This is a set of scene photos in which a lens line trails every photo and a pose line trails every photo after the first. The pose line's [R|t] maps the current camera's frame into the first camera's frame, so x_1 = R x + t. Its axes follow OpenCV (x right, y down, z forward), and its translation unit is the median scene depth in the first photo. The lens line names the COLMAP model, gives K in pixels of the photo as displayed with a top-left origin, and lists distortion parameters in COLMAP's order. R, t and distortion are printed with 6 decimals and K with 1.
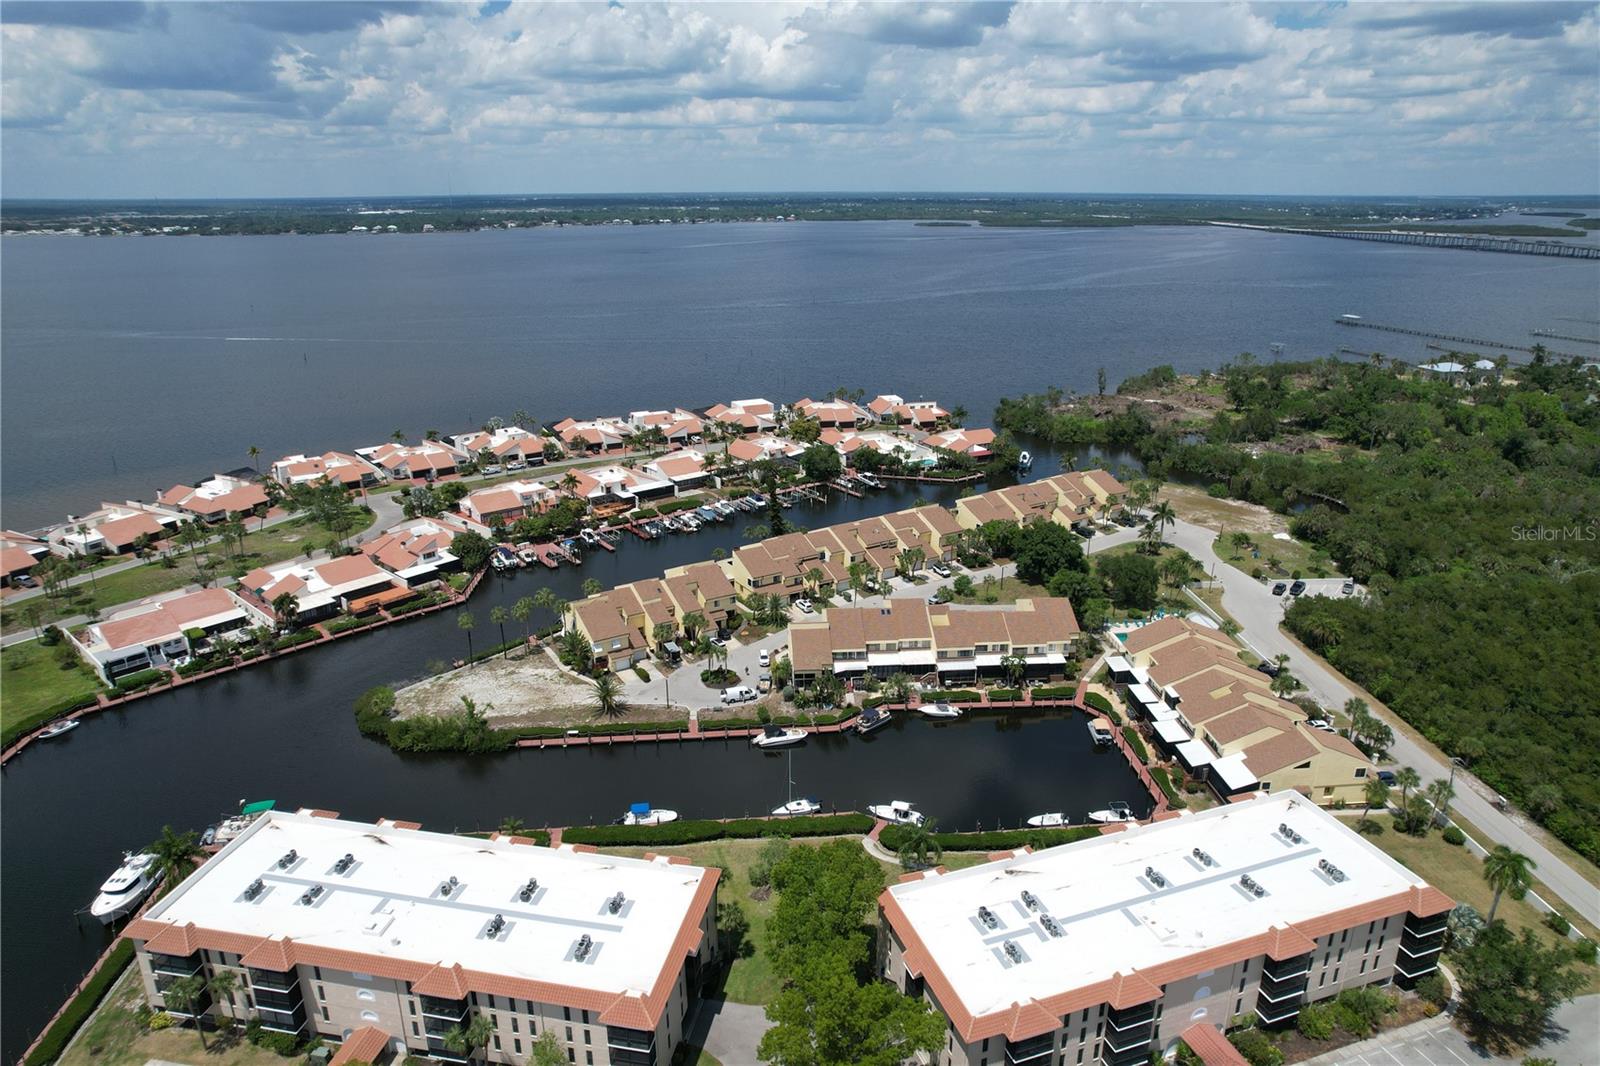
lens RADIAL K [[1019.1, 0, 803.7], [0, 1019.1, 544.4], [0, 0, 1]] dist [-0.081673, 0.074748]
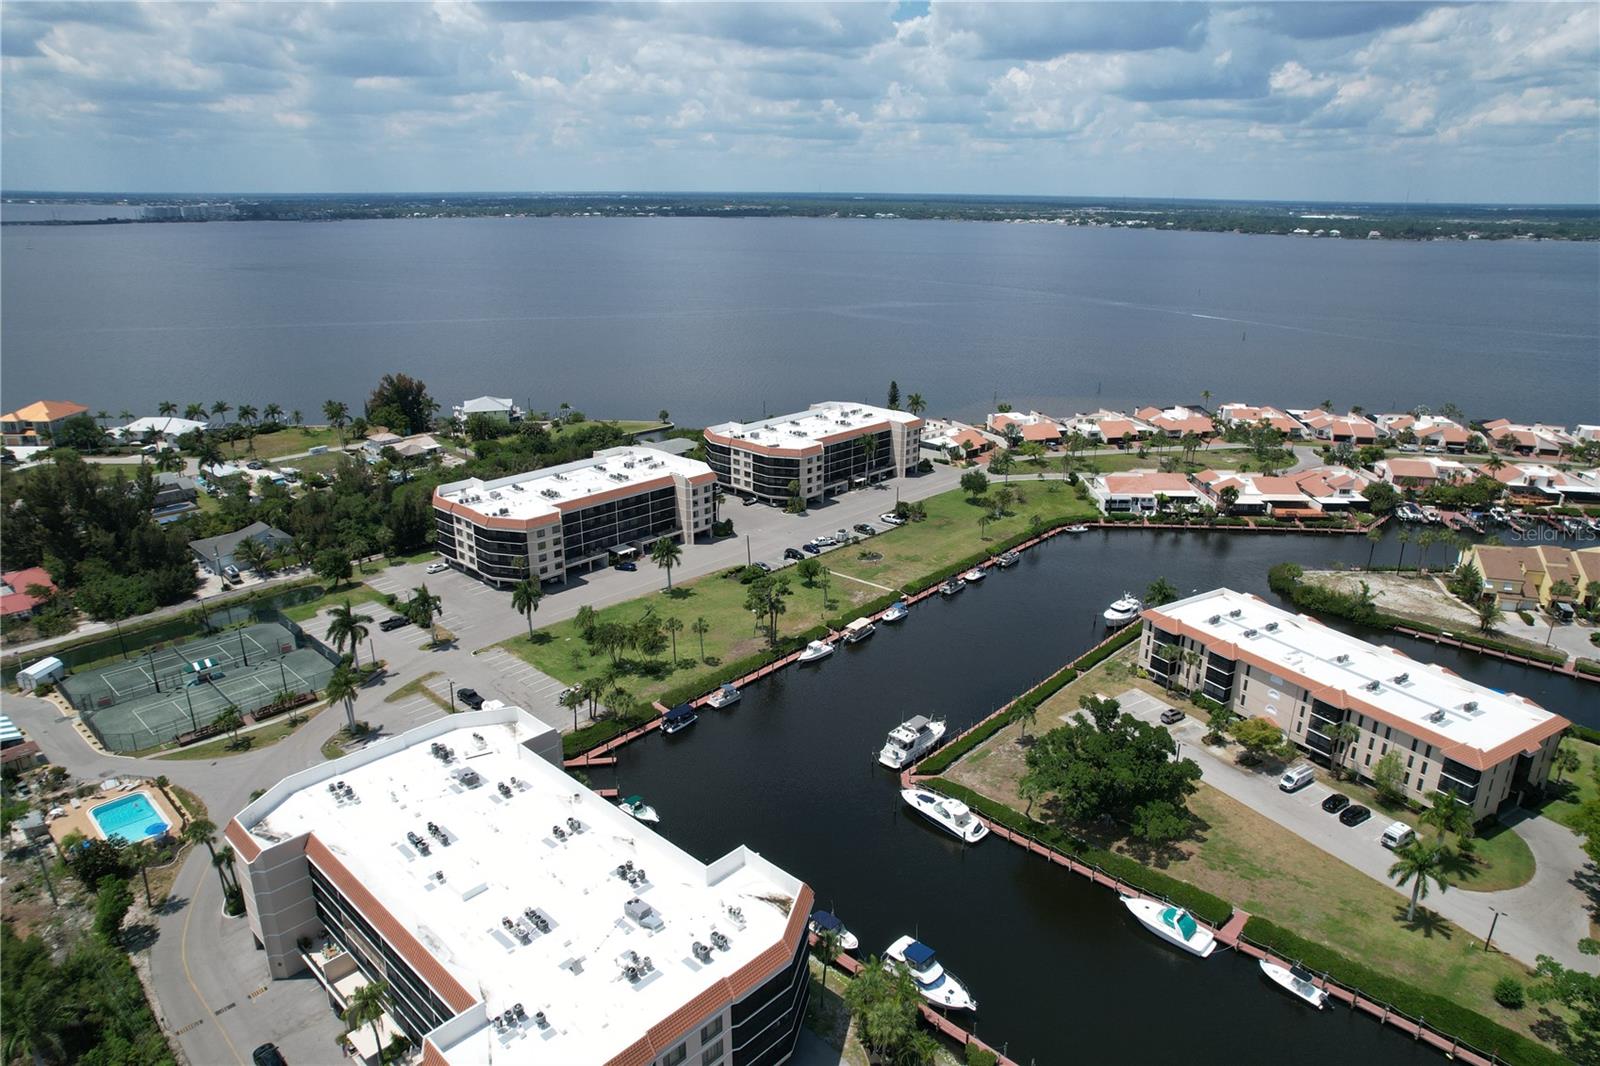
lens RADIAL K [[1021.3, 0, 803.4], [0, 1021.3, 541.9], [0, 0, 1]] dist [-0.084364, 0.077675]
pose [[0.669243, 0.252365, -0.698874, 0.049013], [-0.256440, 0.961213, 0.101529, 0.121234], [0.697390, 0.111272, 0.708002, -0.305390]]
